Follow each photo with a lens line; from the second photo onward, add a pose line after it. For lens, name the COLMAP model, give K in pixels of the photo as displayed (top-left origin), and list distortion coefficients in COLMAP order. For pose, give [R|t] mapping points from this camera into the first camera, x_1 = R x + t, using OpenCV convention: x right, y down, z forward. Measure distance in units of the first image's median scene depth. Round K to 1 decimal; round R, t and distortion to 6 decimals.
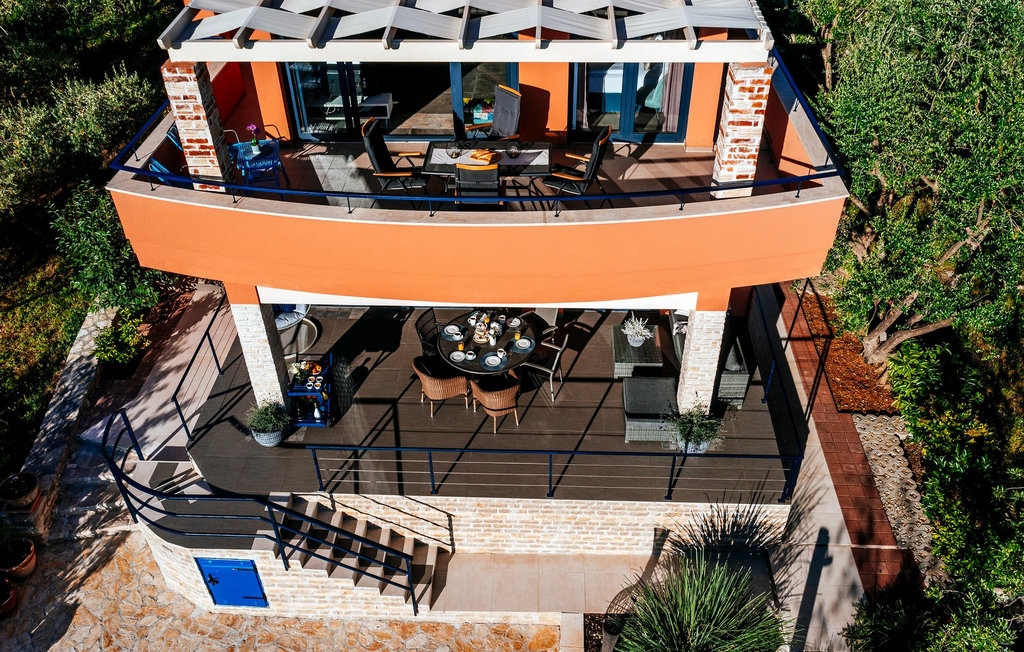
lens RADIAL K [[793.5, 0, 517.2], [0, 793.5, 317.8], [0, 0, 1]] dist [-0.057596, 0.006550]
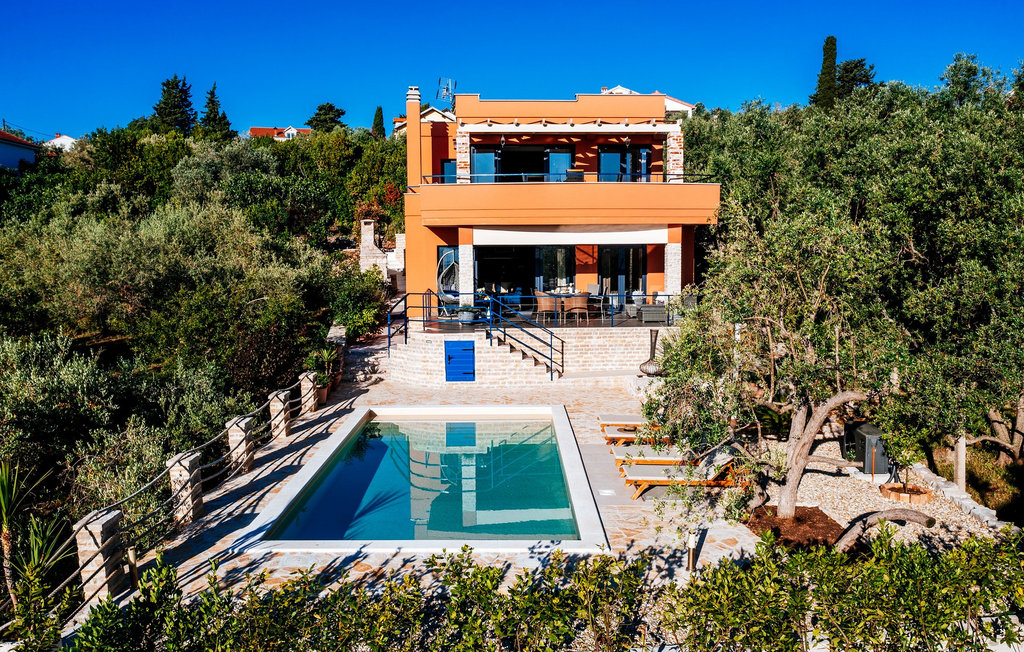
lens RADIAL K [[793.5, 0, 514.2], [0, 793.5, 326.5], [0, 0, 1]] dist [-0.057596, 0.006550]
pose [[0.996811, -0.009723, 0.079207, -0.385871], [0.048345, 0.863253, -0.502450, 1.282185], [-0.063491, 0.504677, 0.860970, -0.784182]]
